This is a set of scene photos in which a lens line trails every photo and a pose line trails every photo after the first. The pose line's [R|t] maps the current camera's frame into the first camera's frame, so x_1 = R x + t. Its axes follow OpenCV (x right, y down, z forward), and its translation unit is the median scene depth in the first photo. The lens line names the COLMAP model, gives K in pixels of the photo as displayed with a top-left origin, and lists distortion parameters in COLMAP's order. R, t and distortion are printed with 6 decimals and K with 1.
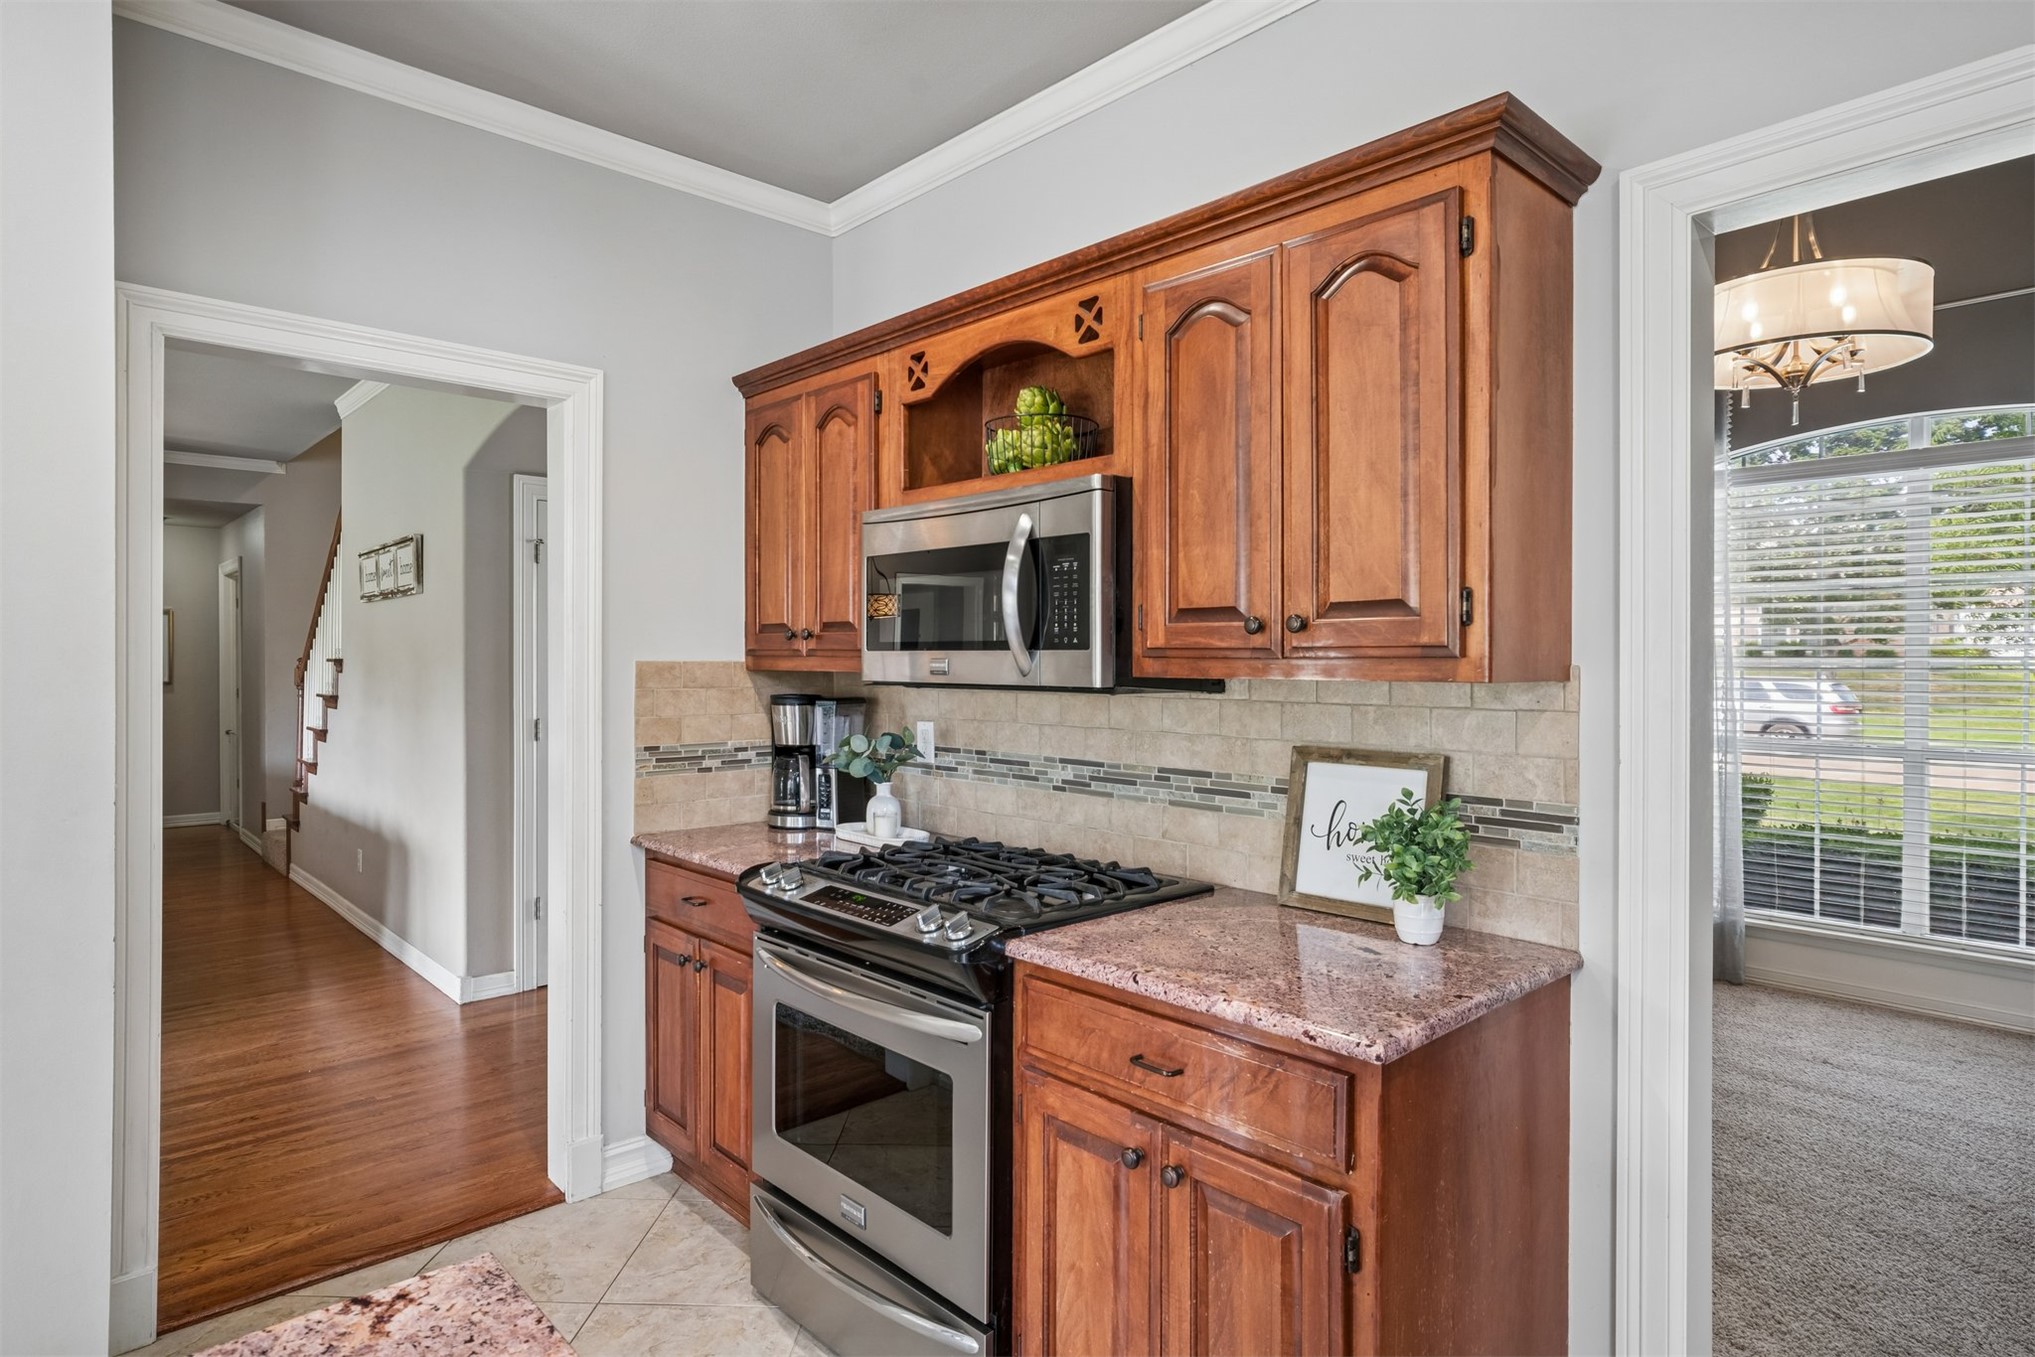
lens RADIAL K [[1108.1, 0, 1007.0], [0, 1108.1, 670.4], [0, 0, 1]] dist [0.021693, 0.001318]
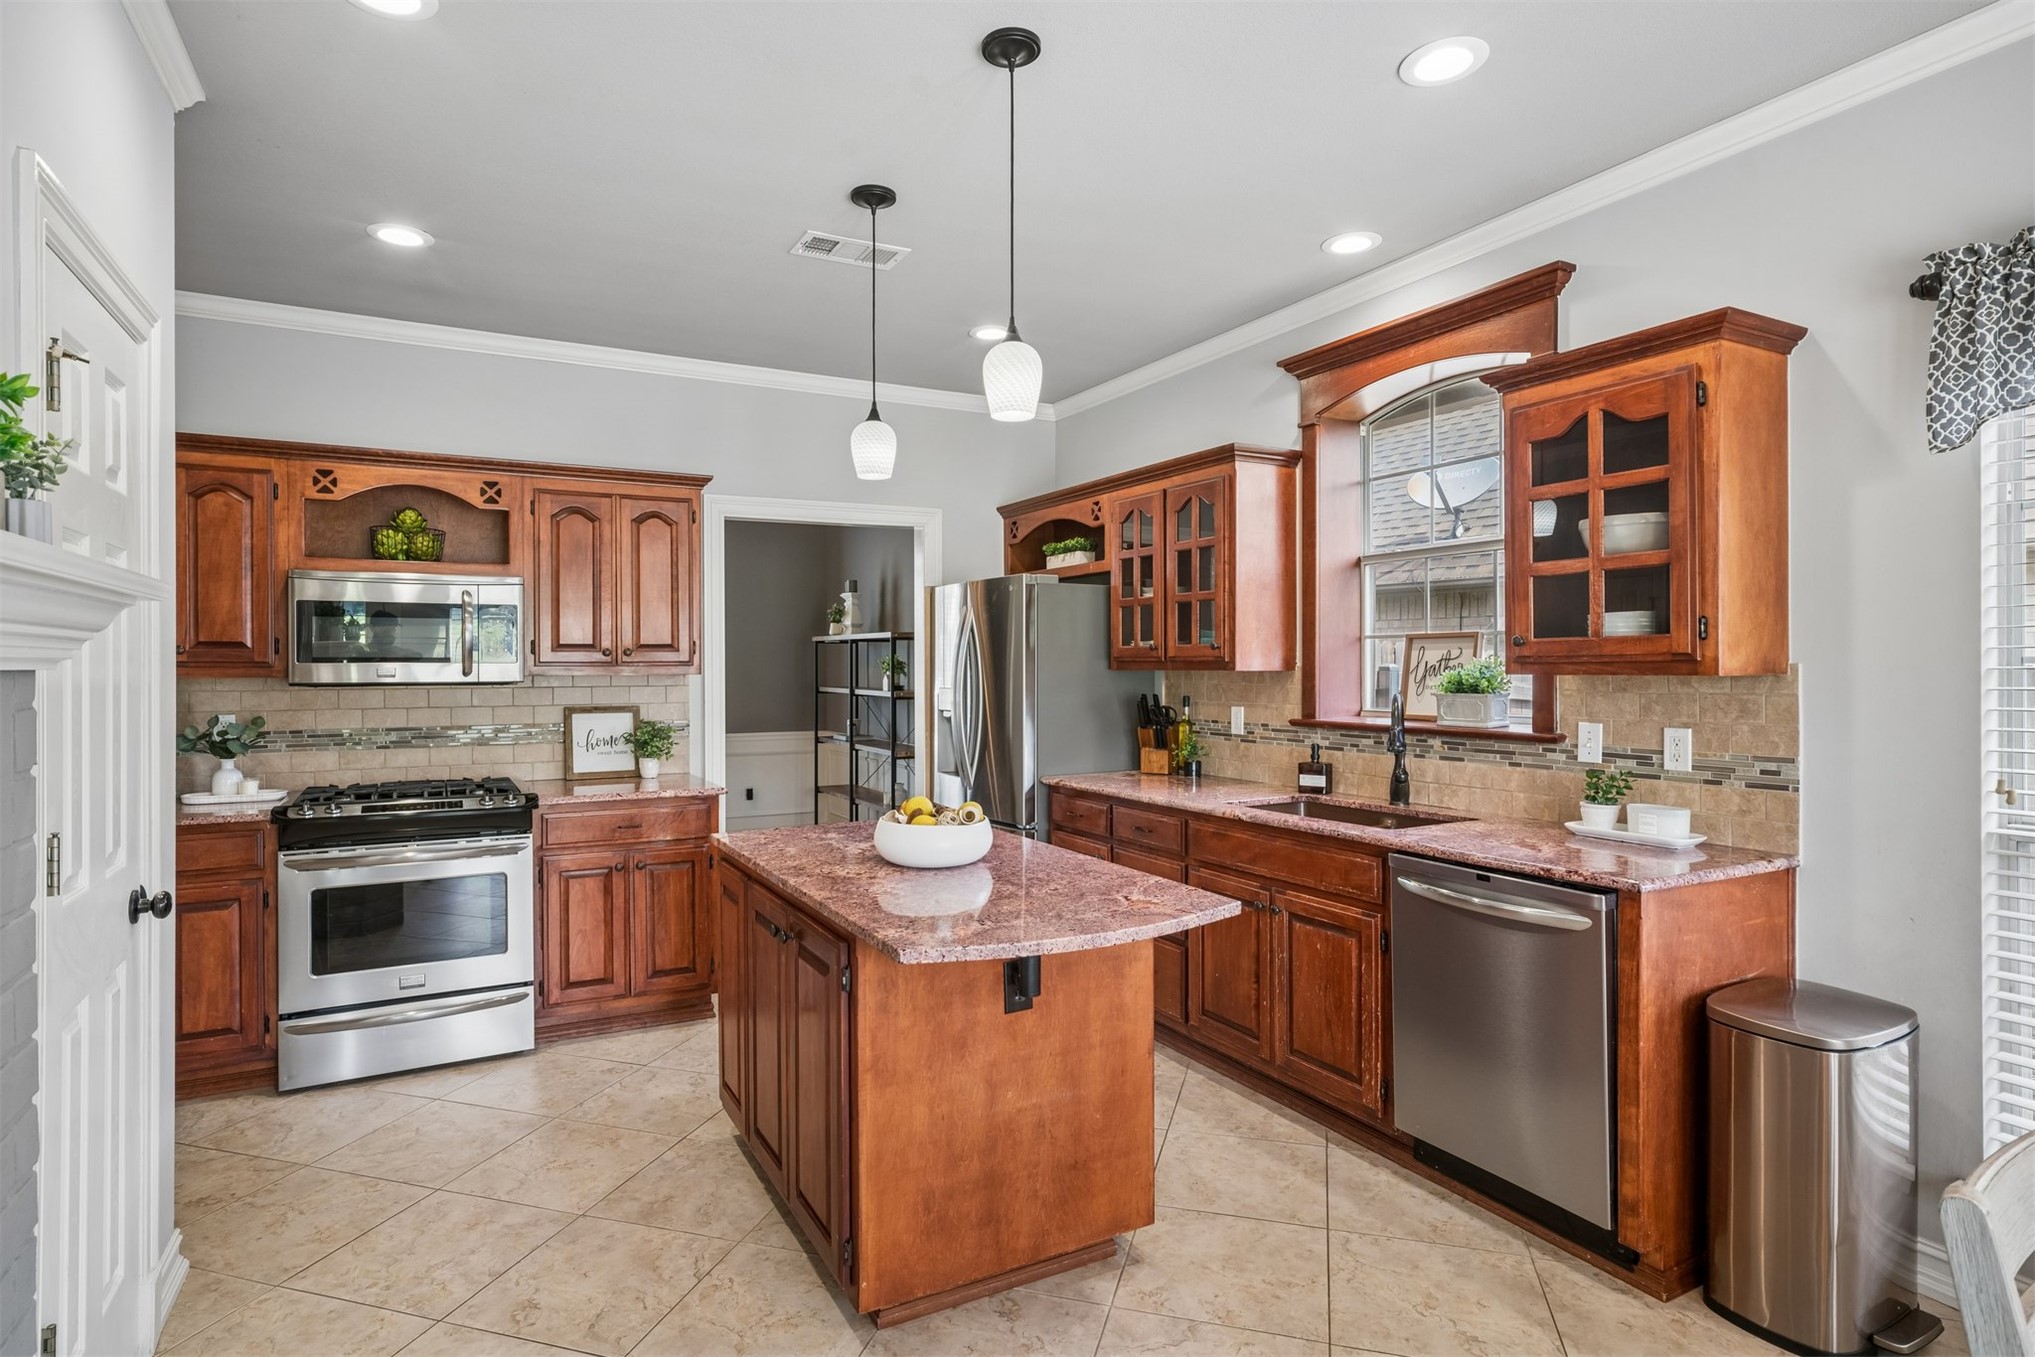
lens RADIAL K [[1108.1, 0, 1009.8], [0, 1108.1, 670.5], [0, 0, 1]] dist [0.021693, 0.001318]
pose [[0.247388, -0.011110, 0.968853, -1.761555], [0.012637, 0.999886, 0.008240, -0.010295], [-0.968834, 0.010205, 0.247501, -0.395847]]
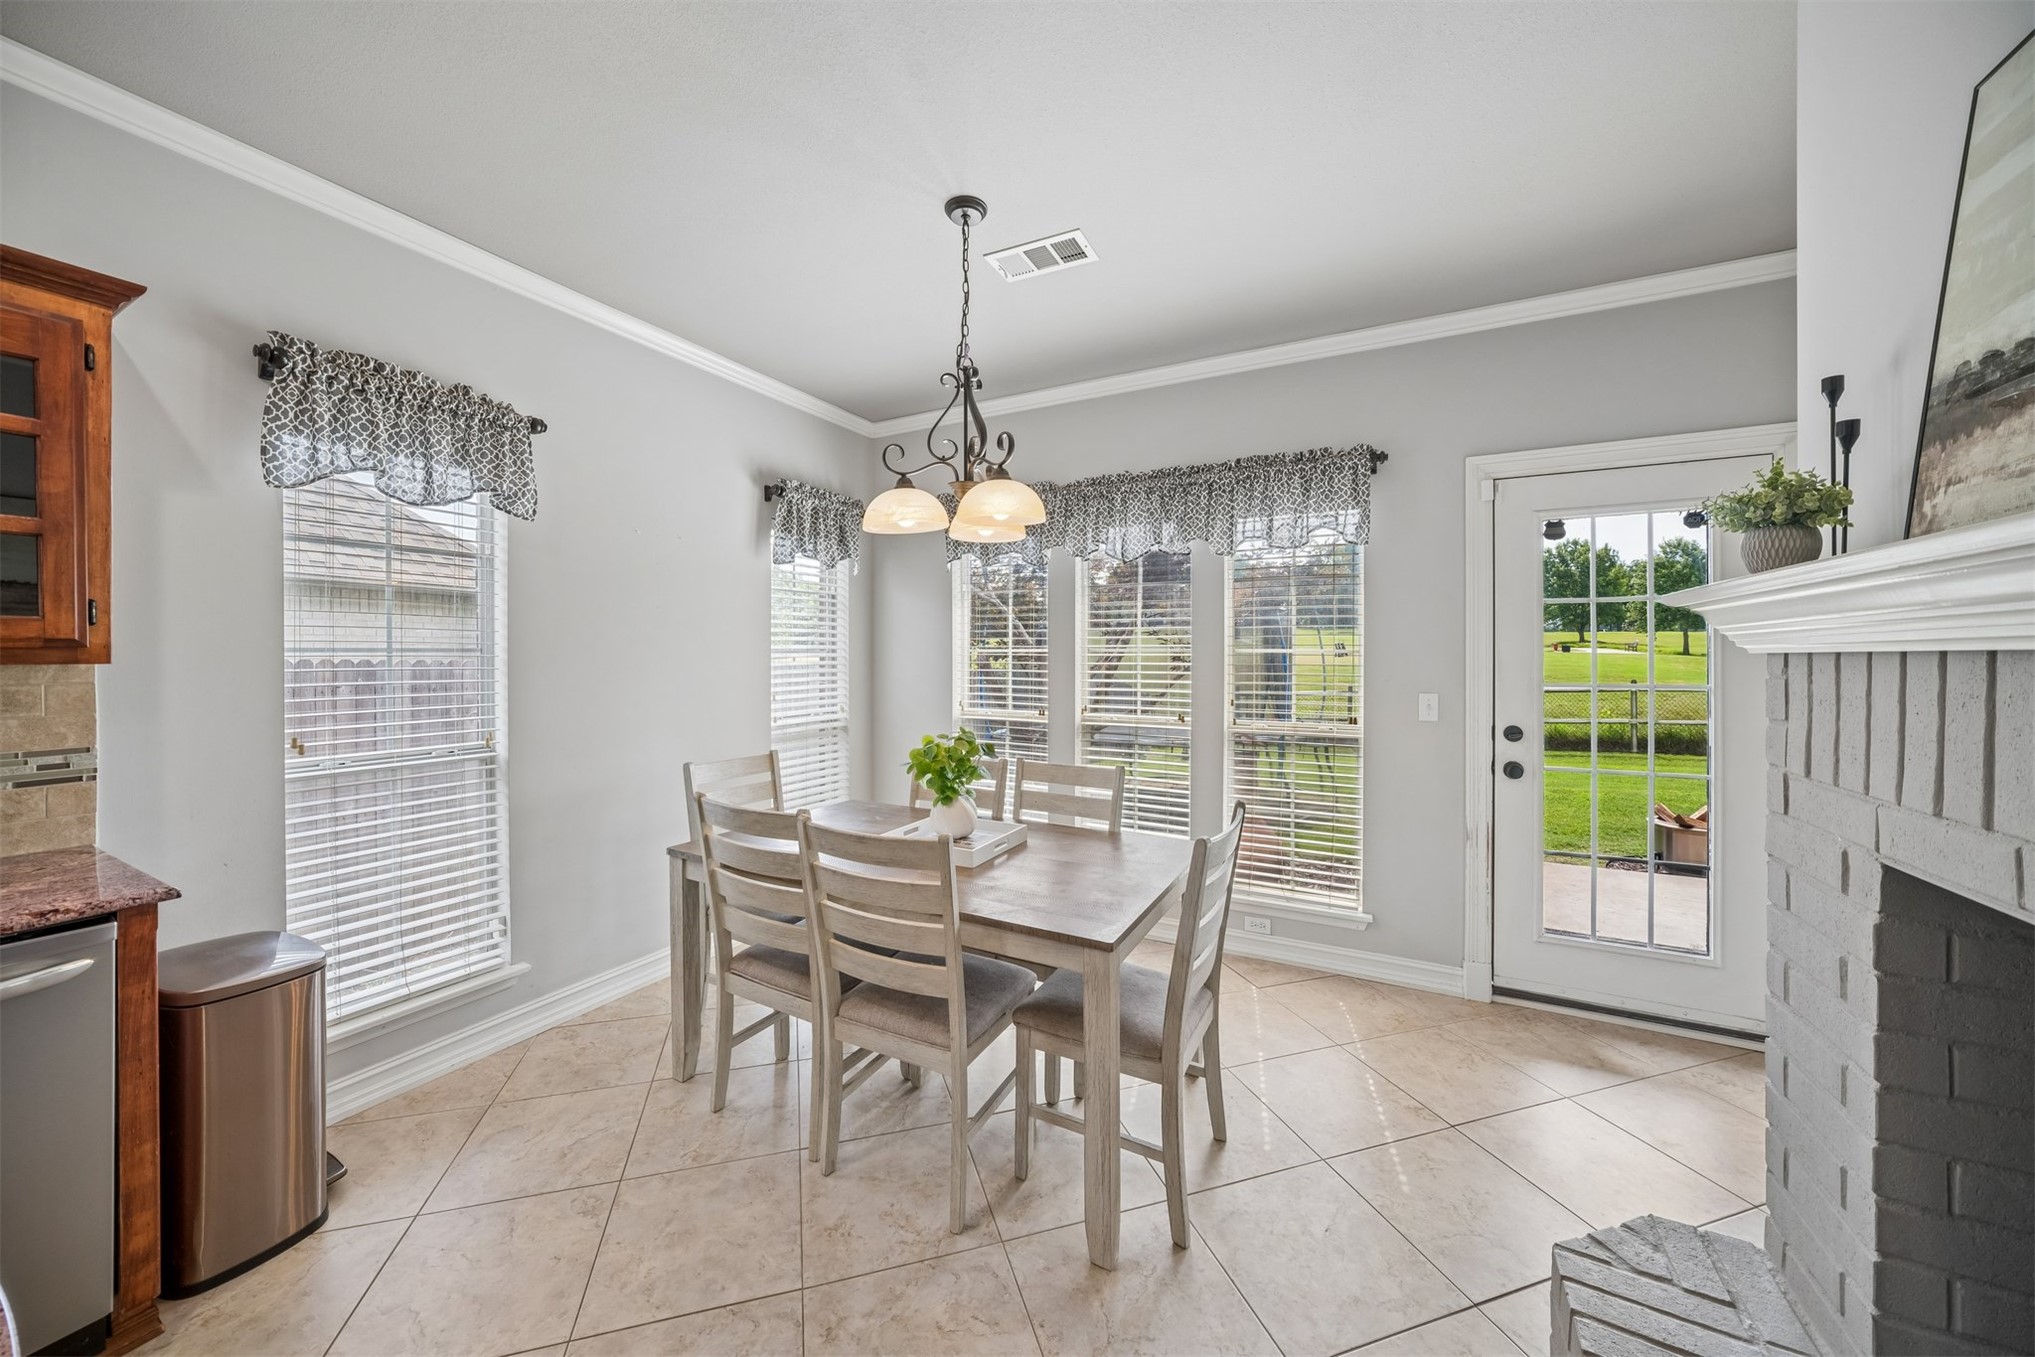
lens RADIAL K [[711.3, 0, 1002.6], [0, 711.3, 658.4], [0, 0, 1]] dist [-0.008156, 0.001556]
pose [[-0.948133, -0.002294, -0.317866, -0.956196], [-0.006291, 0.999913, 0.011551, -0.004040], [0.317812, 0.012951, -0.948065, 0.191262]]
